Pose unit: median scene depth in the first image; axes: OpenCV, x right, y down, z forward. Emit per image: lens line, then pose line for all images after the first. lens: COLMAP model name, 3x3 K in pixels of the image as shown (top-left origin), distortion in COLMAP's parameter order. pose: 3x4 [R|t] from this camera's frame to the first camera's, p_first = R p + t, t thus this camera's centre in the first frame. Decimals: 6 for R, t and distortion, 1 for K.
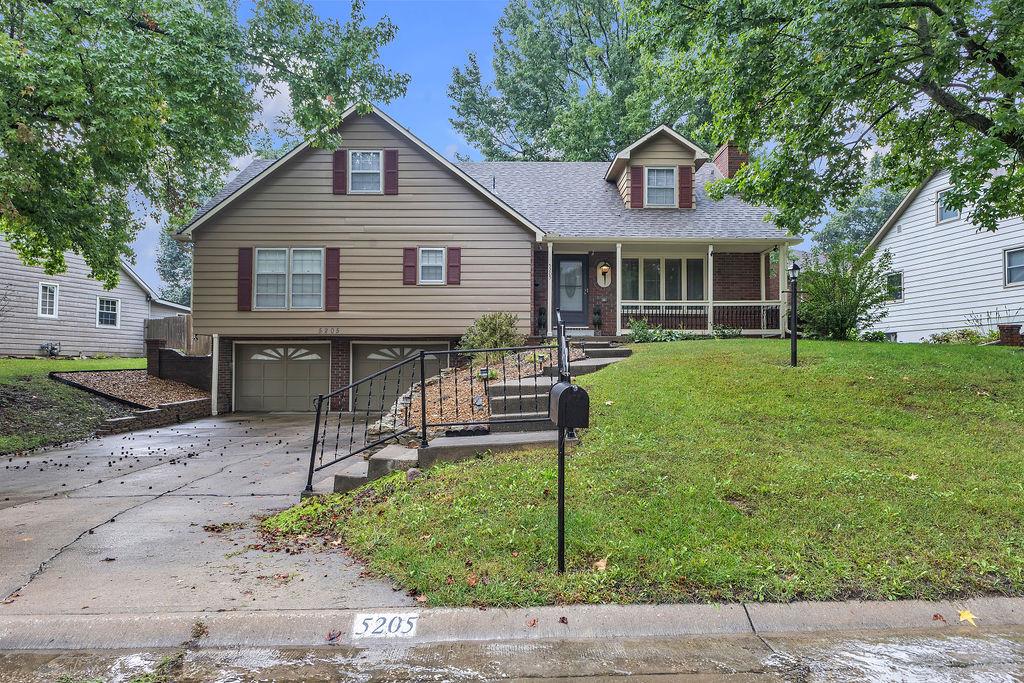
lens RADIAL K [[673.5, 0, 512.6], [0, 673.5, 346.4], [0, 0, 1]] dist [0.018900, -0.017529]
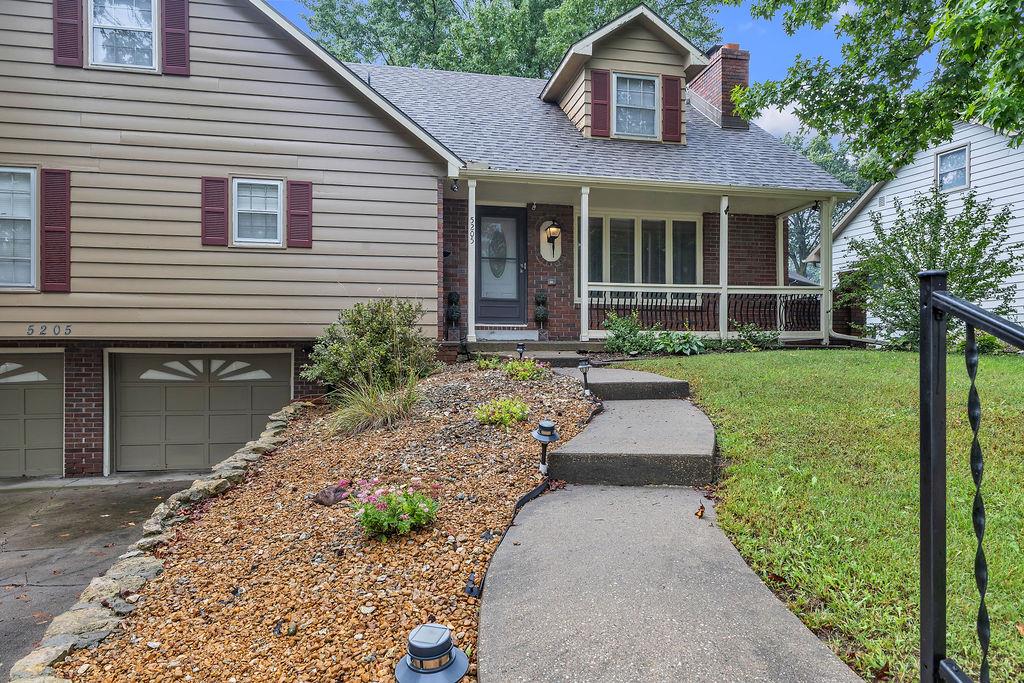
lens RADIAL K [[673.5, 0, 510.4], [0, 673.5, 360.5], [0, 0, 1]] dist [0.018900, -0.017529]
pose [[0.979968, -0.004886, 0.199093, -0.028107], [-0.002979, 0.999228, 0.039181, -0.021438], [-0.199131, -0.038989, 0.979197, 0.413066]]
